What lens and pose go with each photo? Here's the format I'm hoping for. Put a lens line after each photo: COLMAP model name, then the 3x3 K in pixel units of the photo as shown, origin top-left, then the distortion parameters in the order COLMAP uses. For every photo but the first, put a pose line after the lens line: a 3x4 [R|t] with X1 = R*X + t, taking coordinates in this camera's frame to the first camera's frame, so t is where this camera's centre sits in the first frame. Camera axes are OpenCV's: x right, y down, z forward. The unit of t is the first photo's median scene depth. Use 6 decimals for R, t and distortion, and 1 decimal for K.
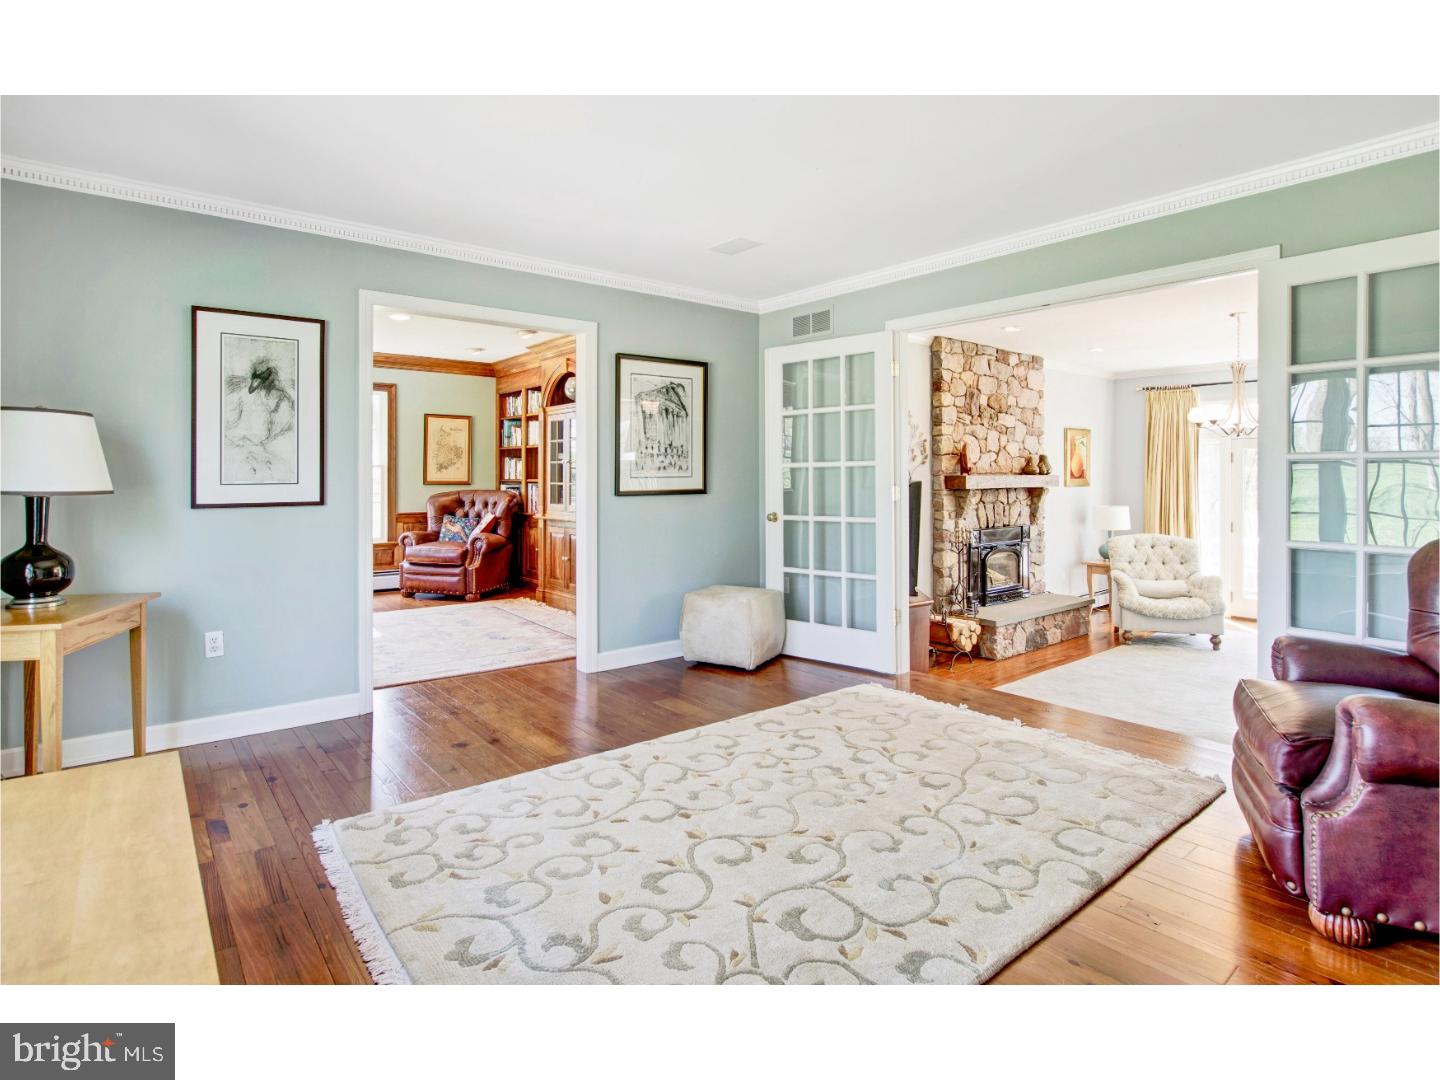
lens RADIAL K [[747.4, 0, 714.3], [0, 747.4, 504.6], [0, 0, 1]] dist [-0.018170, 0.000129]
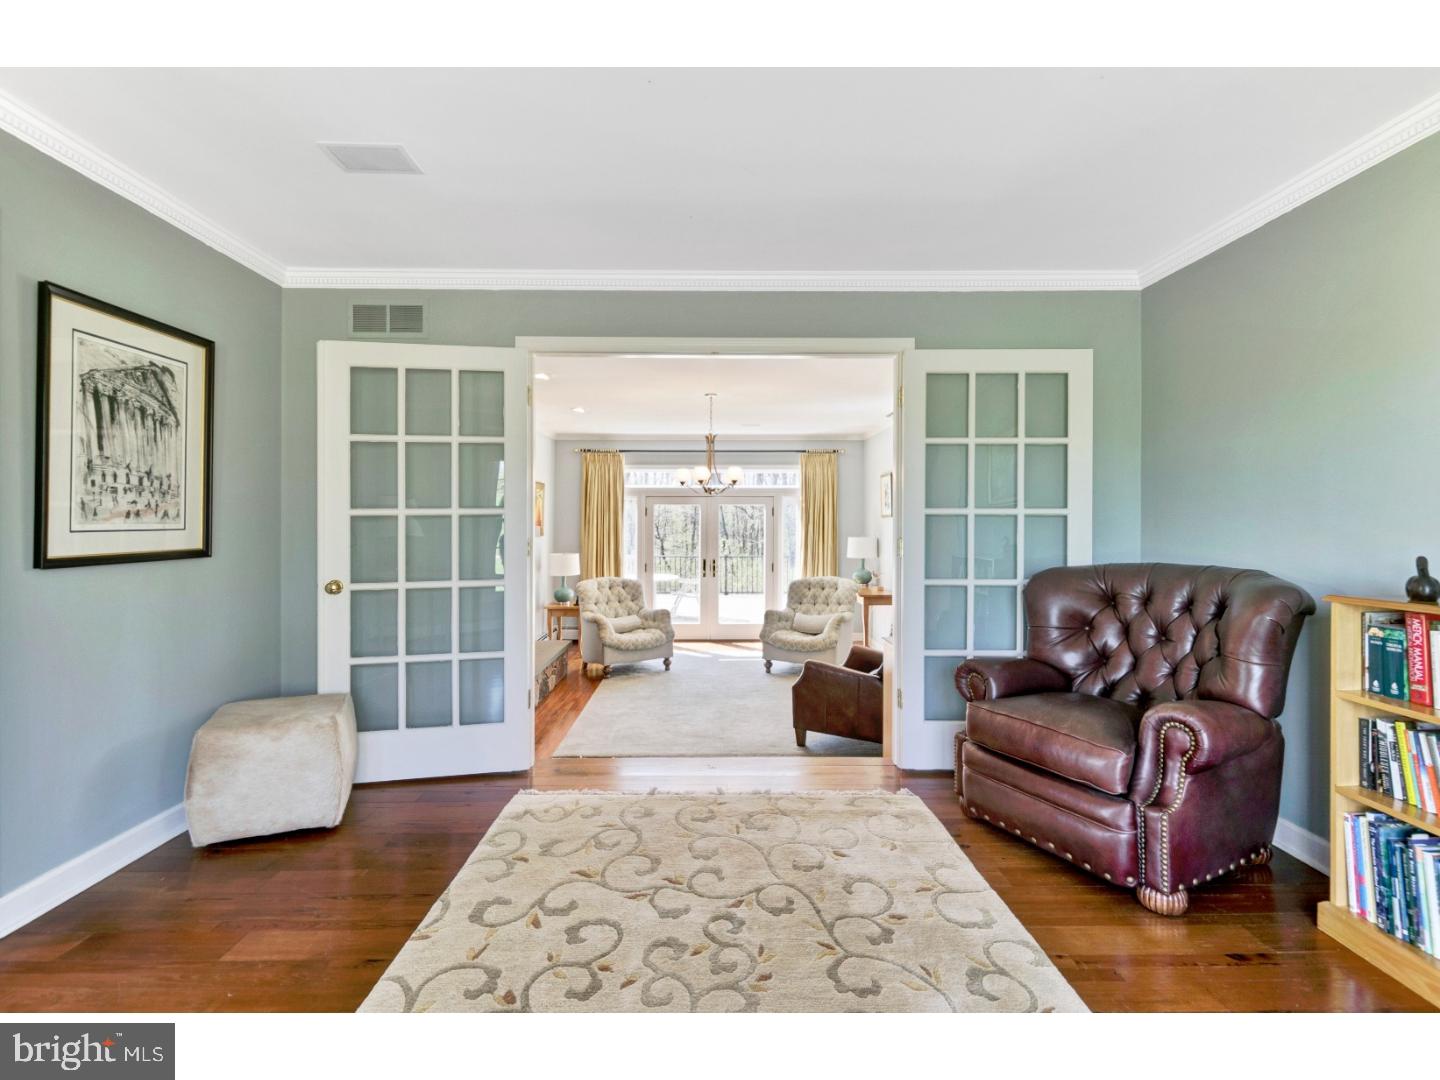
lens RADIAL K [[677.2, 0, 715.8], [0, 677.2, 536.1], [0, 0, 1]] dist [0.012091, 0.000004]
pose [[0.625321, -0.011756, 0.780279, -0.169011], [0.030270, 0.999499, -0.009200, -0.012667], [-0.779781, 0.029372, 0.625364, 0.301303]]
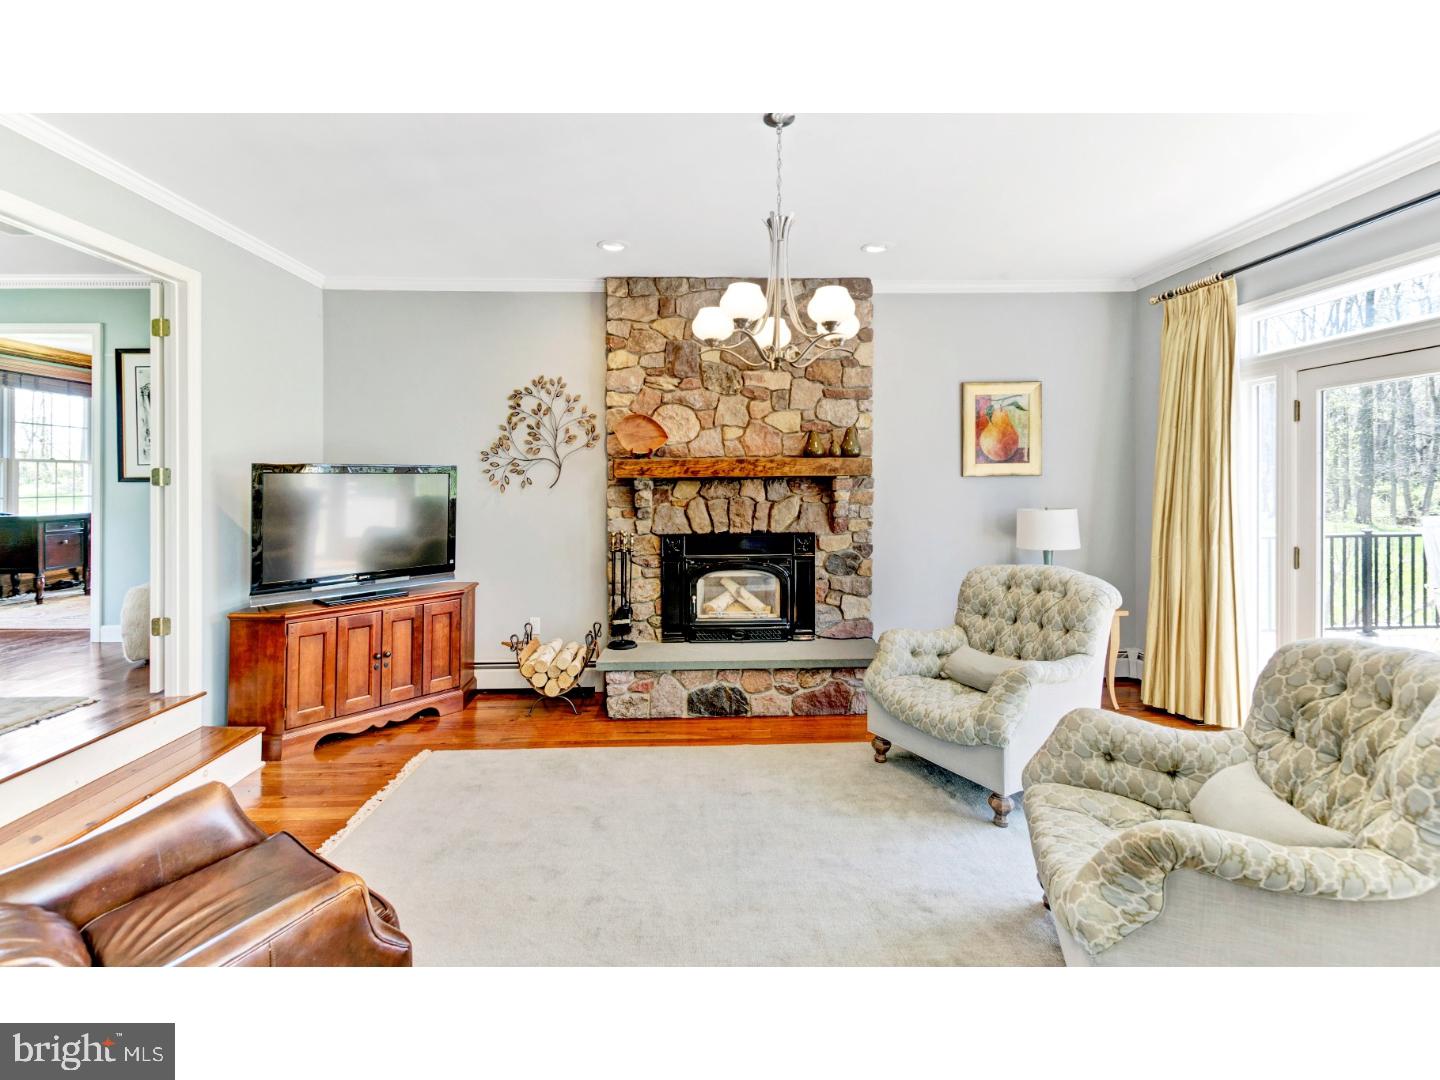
lens RADIAL K [[674.6, 0, 715.0], [0, 674.6, 489.1], [0, 0, 1]] dist [0.036126, 0.000328]
pose [[0.789371, -0.001085, -0.613915, 0.954599], [-0.017880, 0.999534, -0.024757, 0.006838], [0.613656, 0.030519, 0.788984, 0.611700]]
